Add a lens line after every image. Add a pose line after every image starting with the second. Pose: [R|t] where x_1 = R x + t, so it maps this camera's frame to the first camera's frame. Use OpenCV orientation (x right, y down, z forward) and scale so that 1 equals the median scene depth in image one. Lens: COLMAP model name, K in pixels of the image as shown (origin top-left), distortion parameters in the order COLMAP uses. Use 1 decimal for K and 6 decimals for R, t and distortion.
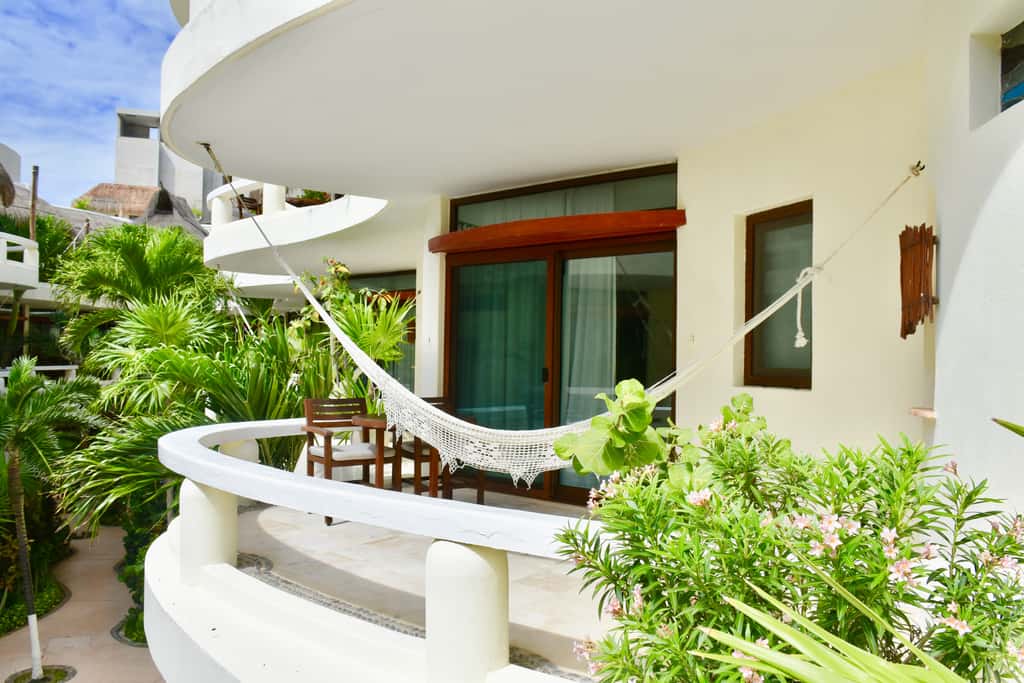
lens RADIAL K [[789.0, 0, 511.8], [0, 789.0, 343.7], [0, 0, 1]] dist [-0.019191, -0.002796]
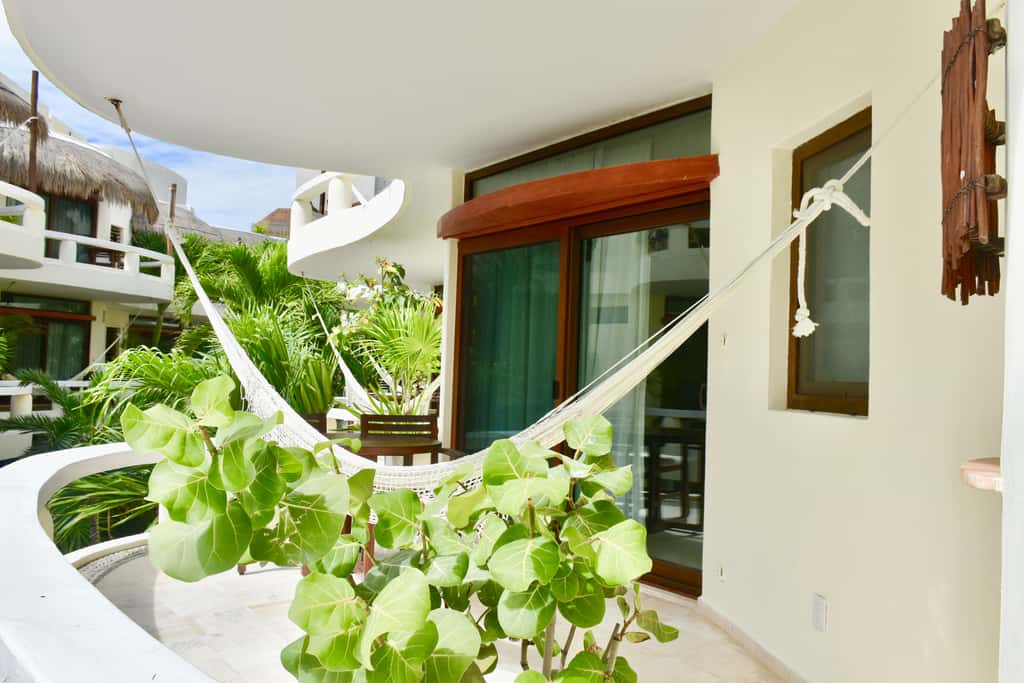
lens RADIAL K [[789.0, 0, 511.7], [0, 789.0, 340.2], [0, 0, 1]] dist [-0.019191, -0.002796]
pose [[0.976235, 0.008280, -0.216558, 0.149265], [-0.015290, 0.999411, -0.030714, 0.013980], [0.216176, 0.033296, 0.975786, 0.220518]]
